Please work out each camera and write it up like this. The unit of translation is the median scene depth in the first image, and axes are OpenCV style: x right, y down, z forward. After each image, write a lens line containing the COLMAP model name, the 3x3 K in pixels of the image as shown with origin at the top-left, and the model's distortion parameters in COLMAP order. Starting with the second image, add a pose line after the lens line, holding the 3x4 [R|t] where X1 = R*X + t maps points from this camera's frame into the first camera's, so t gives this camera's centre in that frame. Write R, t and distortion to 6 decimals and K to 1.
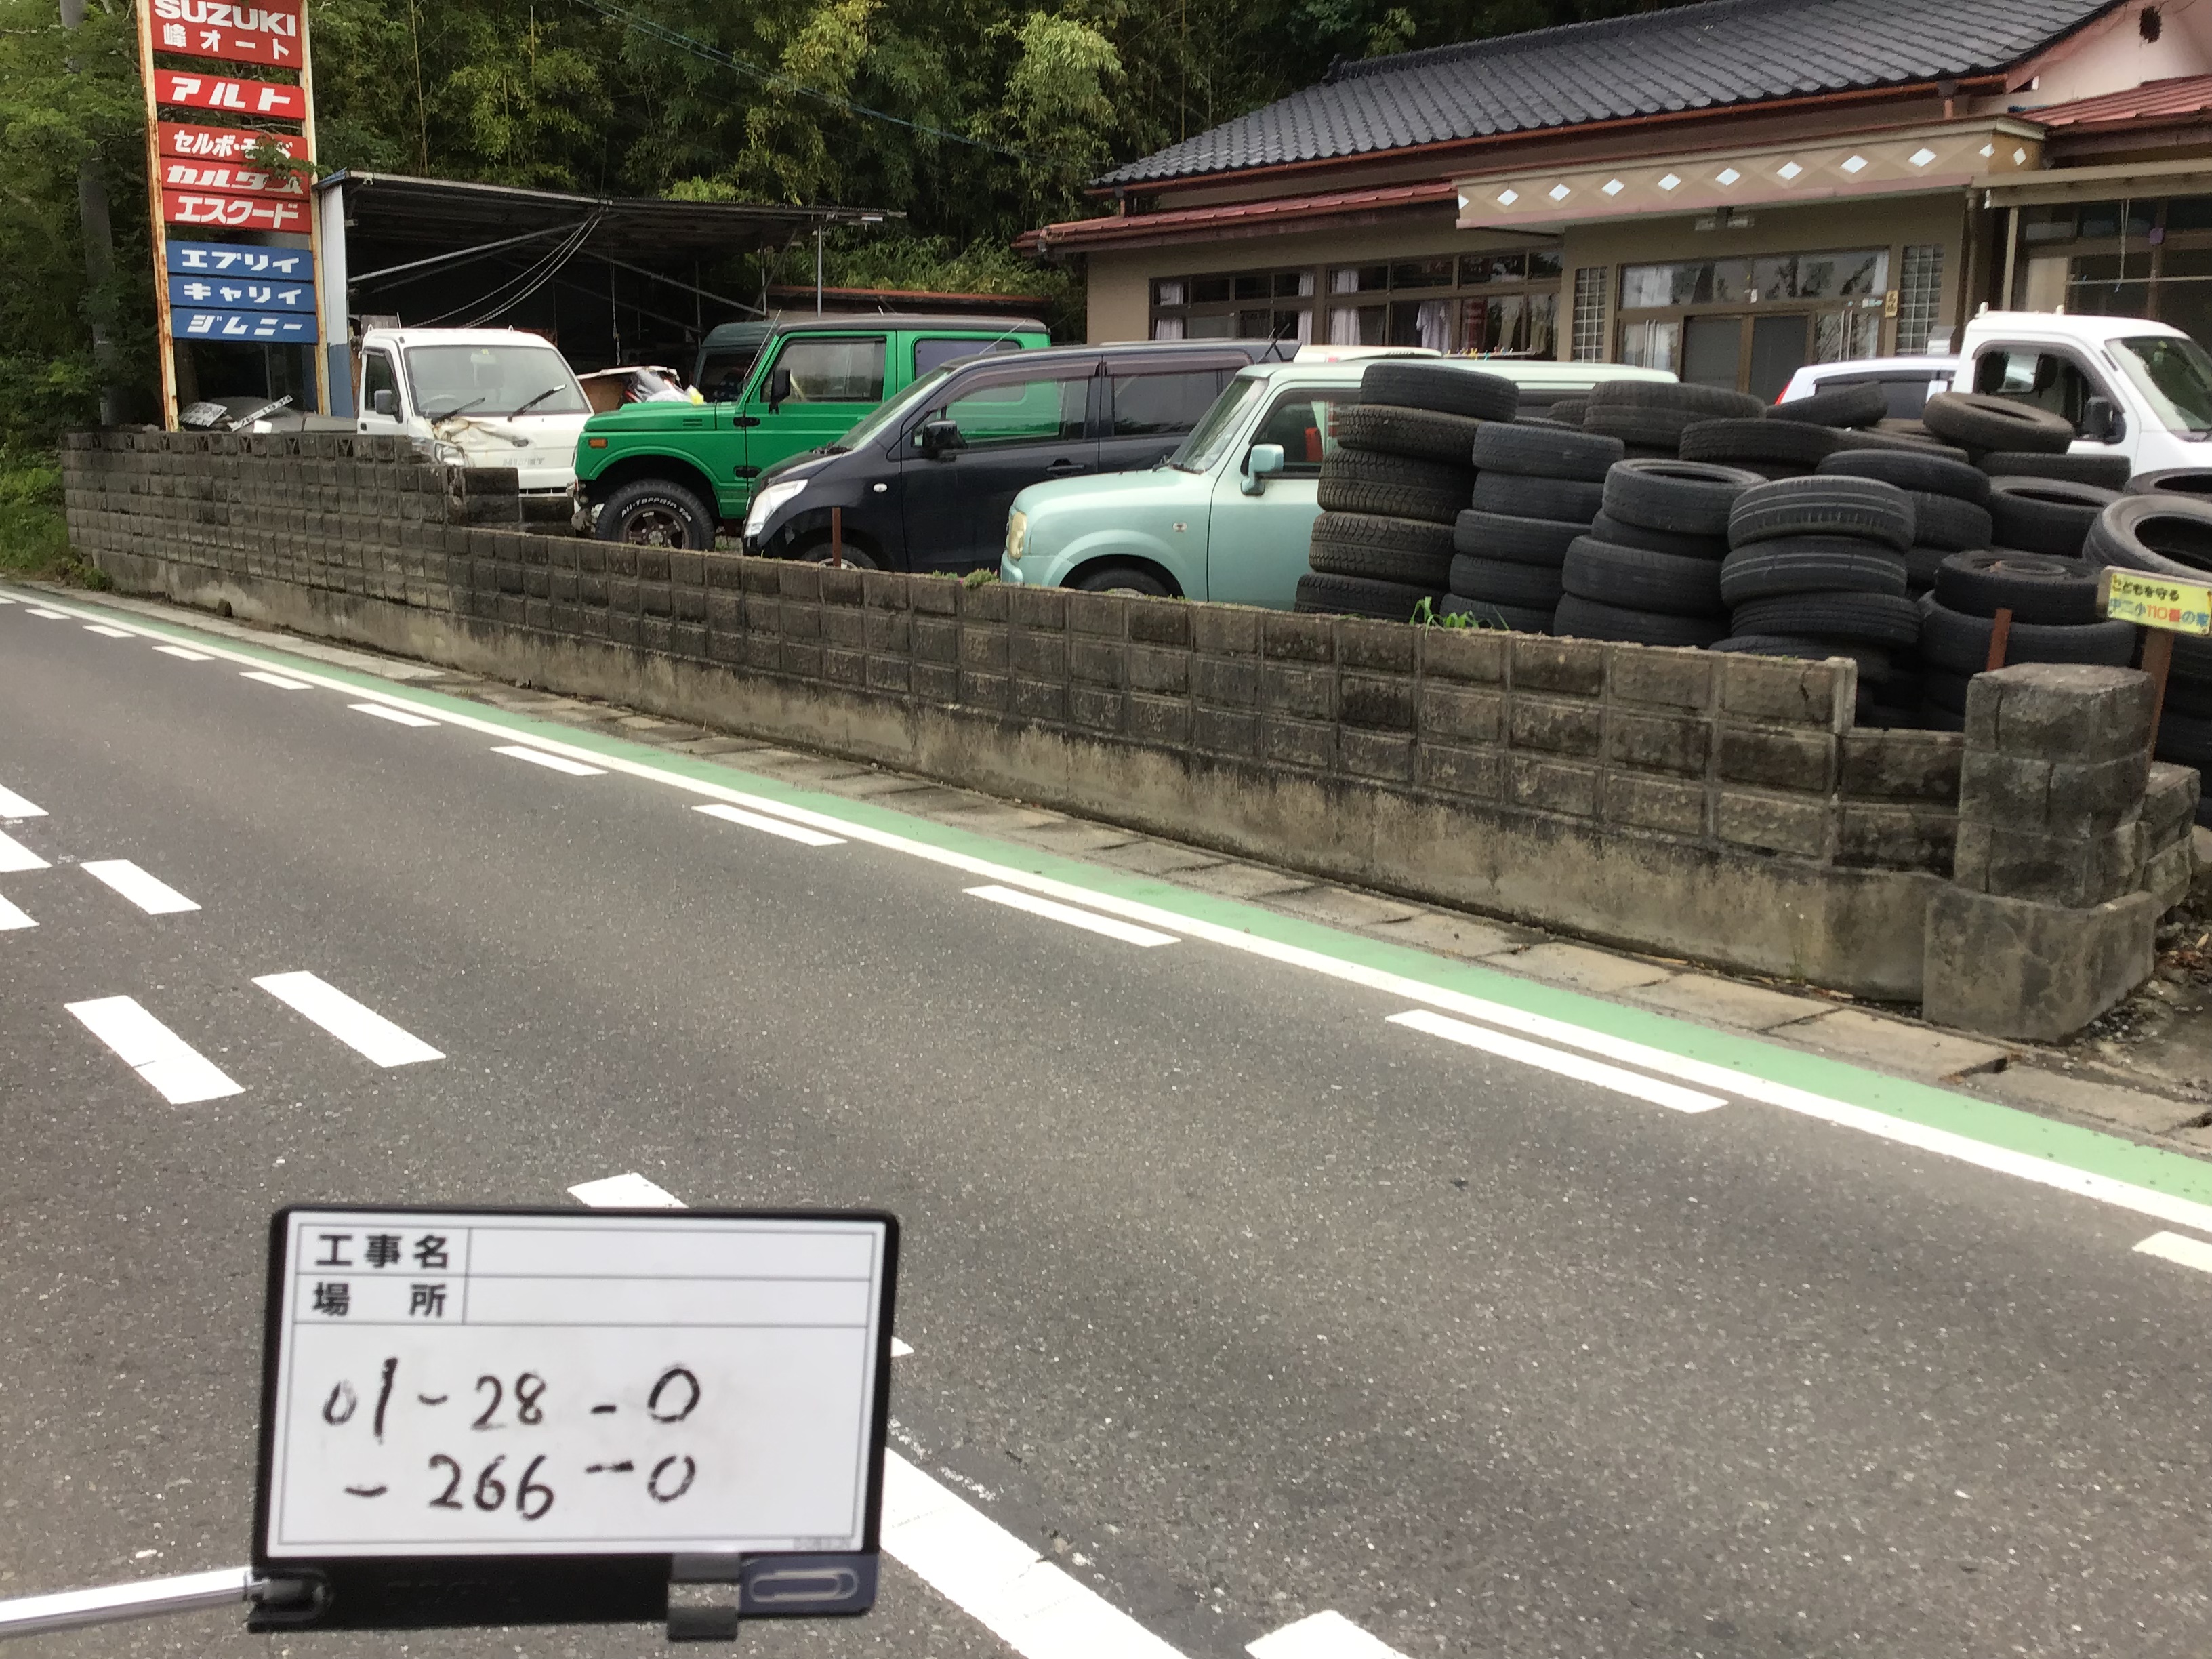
lens RADIAL K [[1990.1, 0, 1112.3], [0, 1990.1, 844.7], [0, 0, 1]] dist [0.055498, -0.077478]
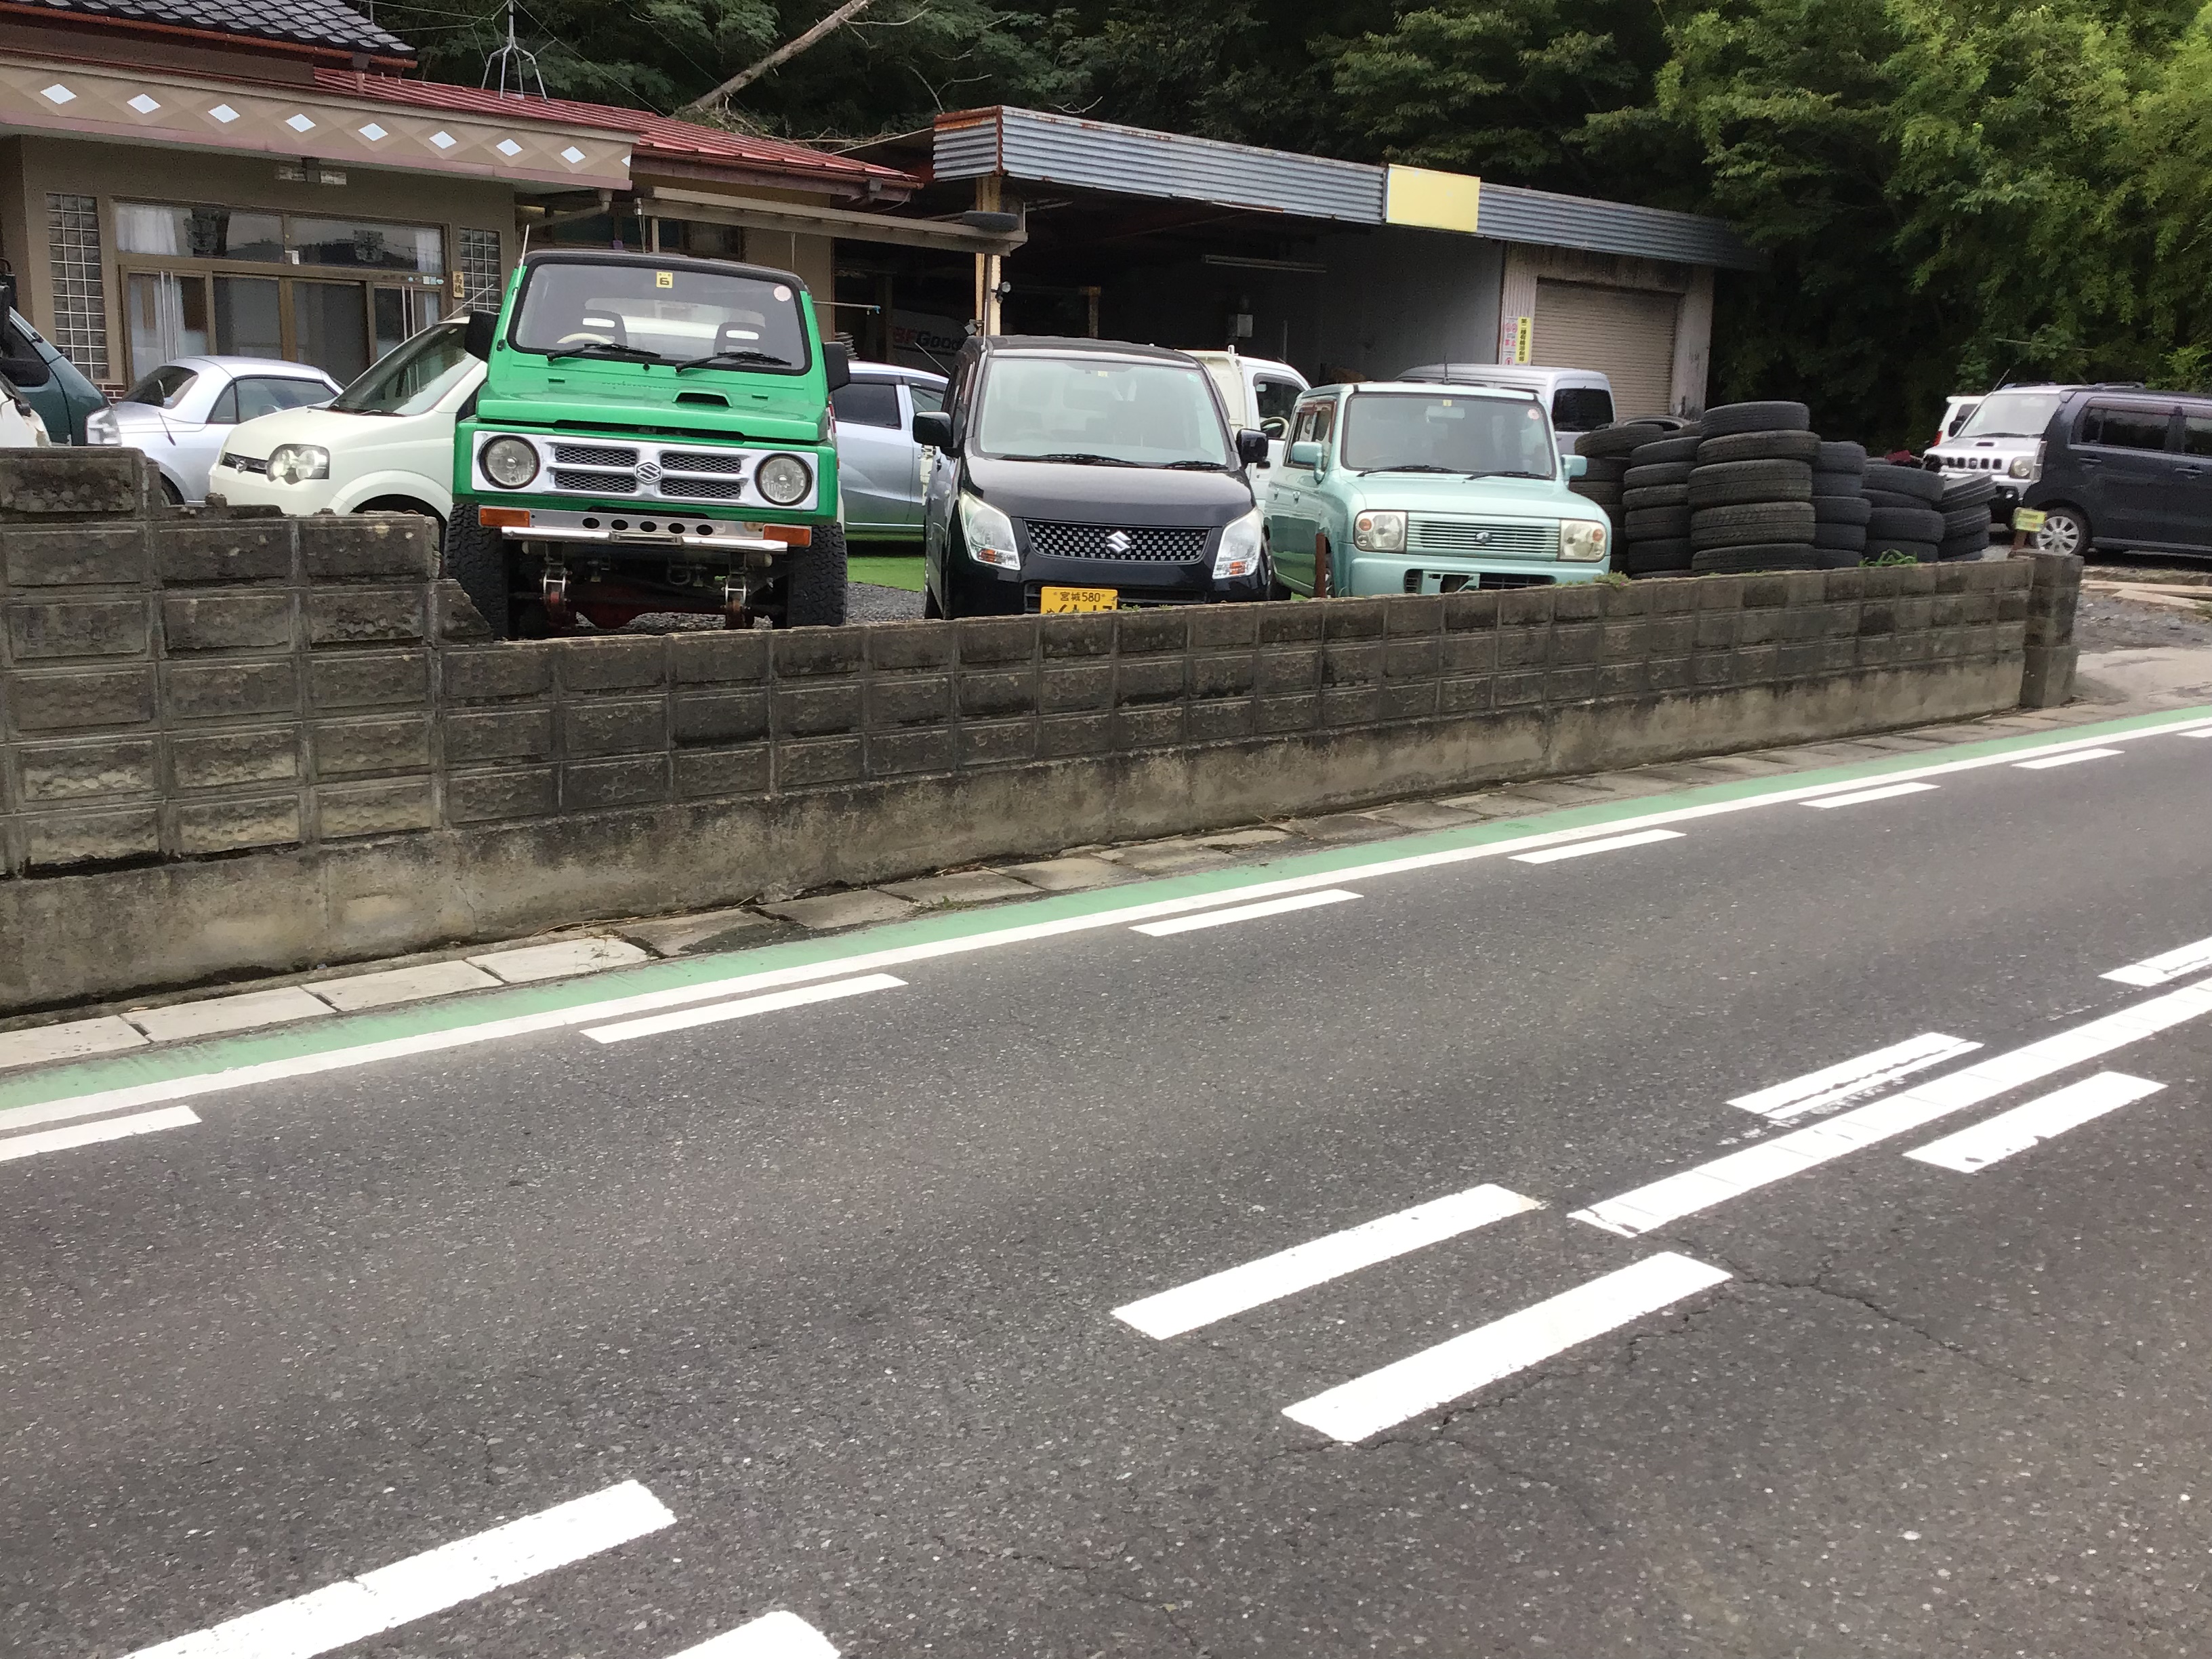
lens RADIAL K [[1882.0, 0, 1050.9], [0, 1882.0, 923.4], [0, 0, 1]] dist [0.043716, -0.057086]
pose [[0.039558, -0.262761, 0.964050, -0.723389], [0.181053, 0.950719, 0.251699, -0.172615], [-0.982677, 0.164588, 0.085183, 0.786926]]
